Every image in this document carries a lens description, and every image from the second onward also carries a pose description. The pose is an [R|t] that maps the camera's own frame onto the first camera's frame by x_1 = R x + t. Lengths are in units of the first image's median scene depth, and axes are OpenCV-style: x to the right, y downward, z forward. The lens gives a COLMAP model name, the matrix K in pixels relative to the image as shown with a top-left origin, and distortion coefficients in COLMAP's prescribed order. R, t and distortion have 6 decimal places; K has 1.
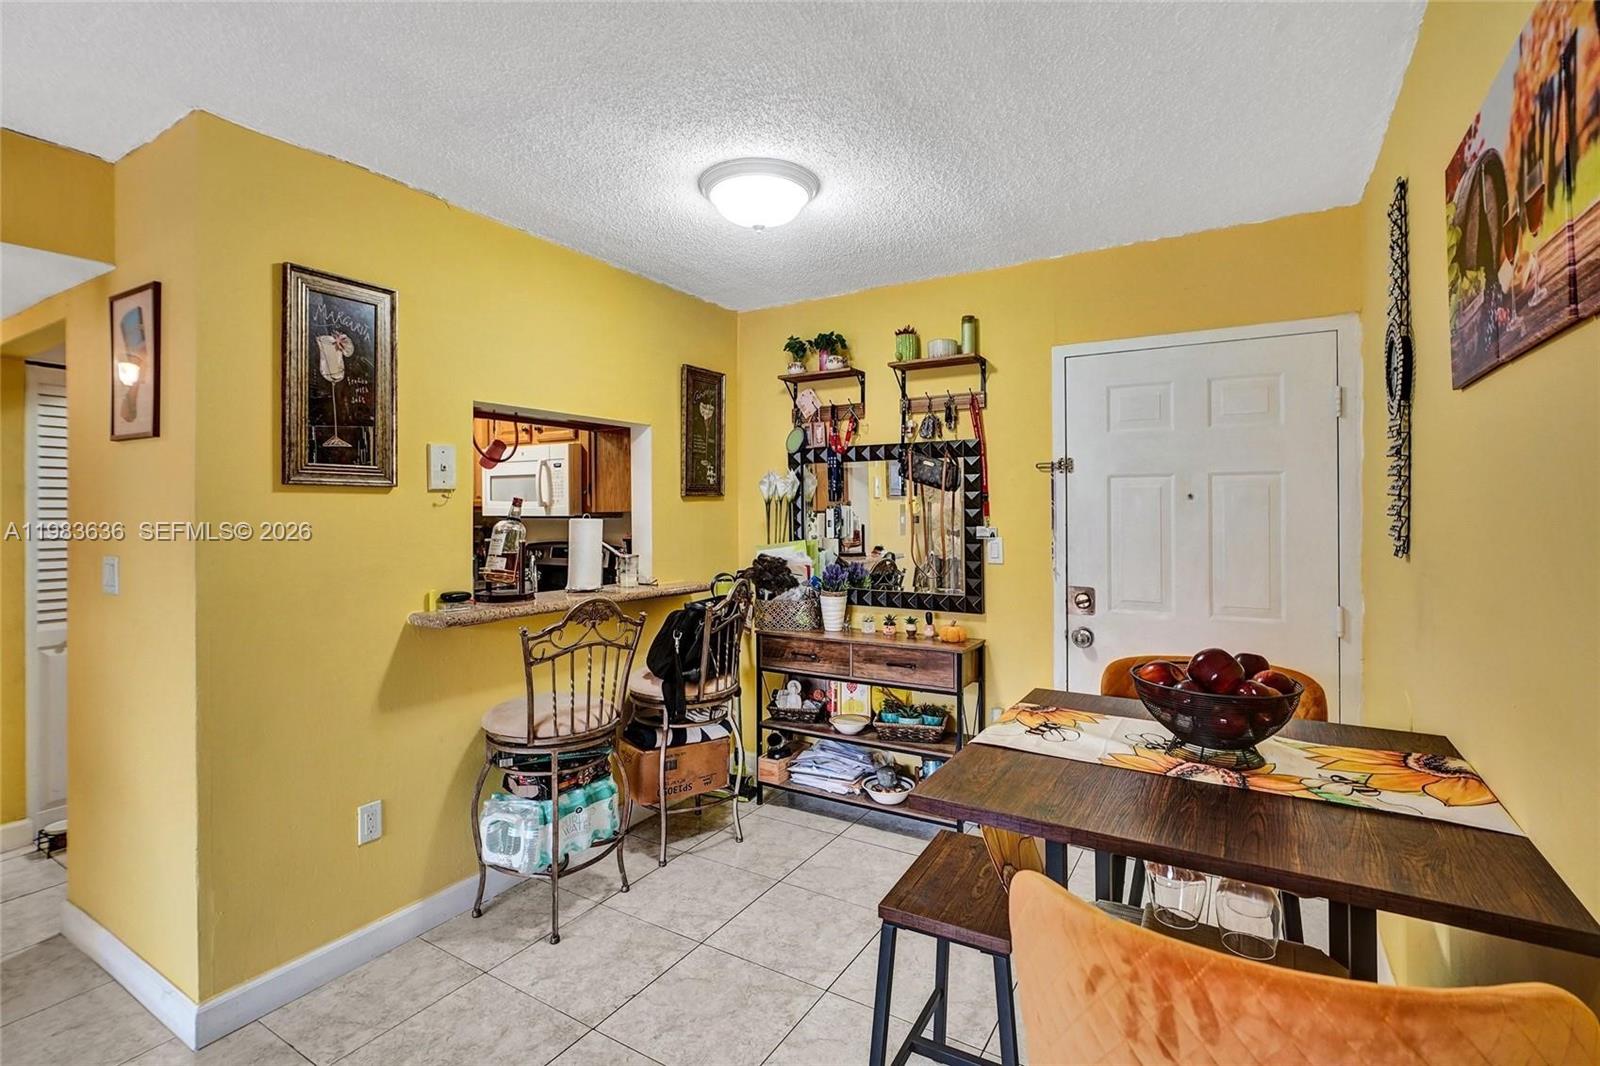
lens RADIAL K [[745.6, 0, 801.4], [0, 745.6, 505.3], [0, 0, 1]] dist [-0.003688, 0.000353]
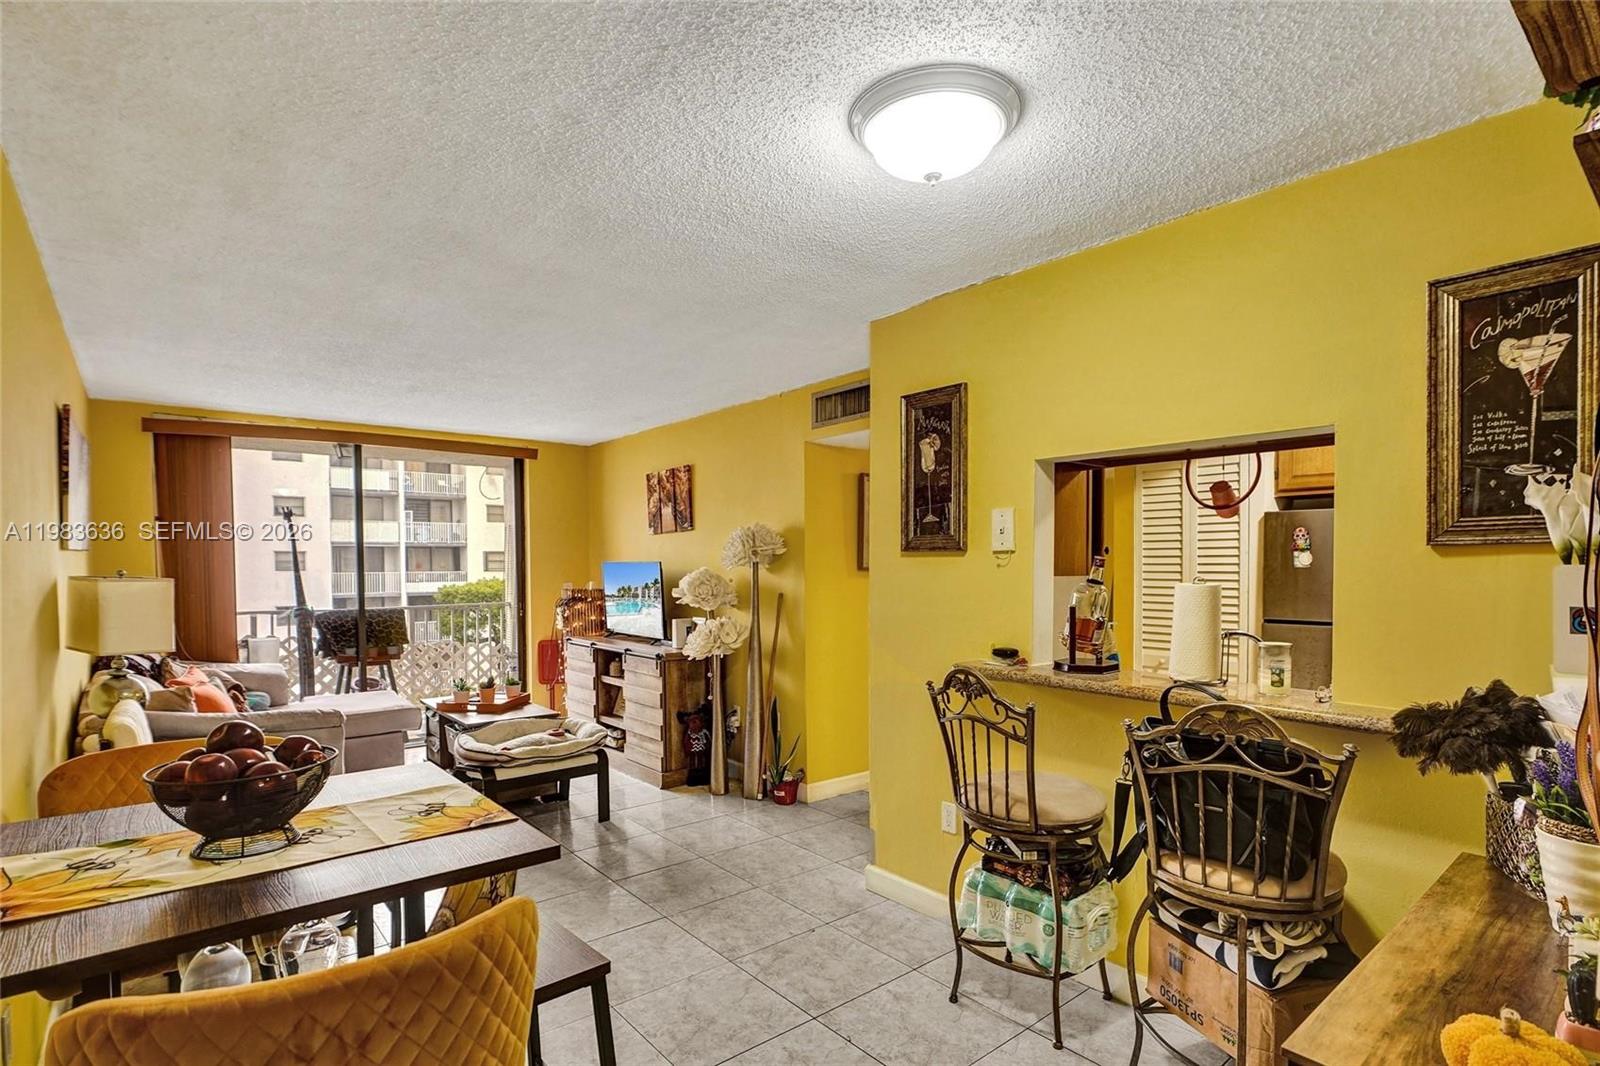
lens RADIAL K [[779.2, 0, 784.6], [0, 779.2, 588.6], [0, 0, 1]] dist [0.003255, 0.000103]
pose [[-0.333202, 0.035904, -0.942172, 0.725173], [0.009092, 0.999351, 0.034867, -0.009485], [0.942812, 0.003052, -0.333312, 1.147213]]
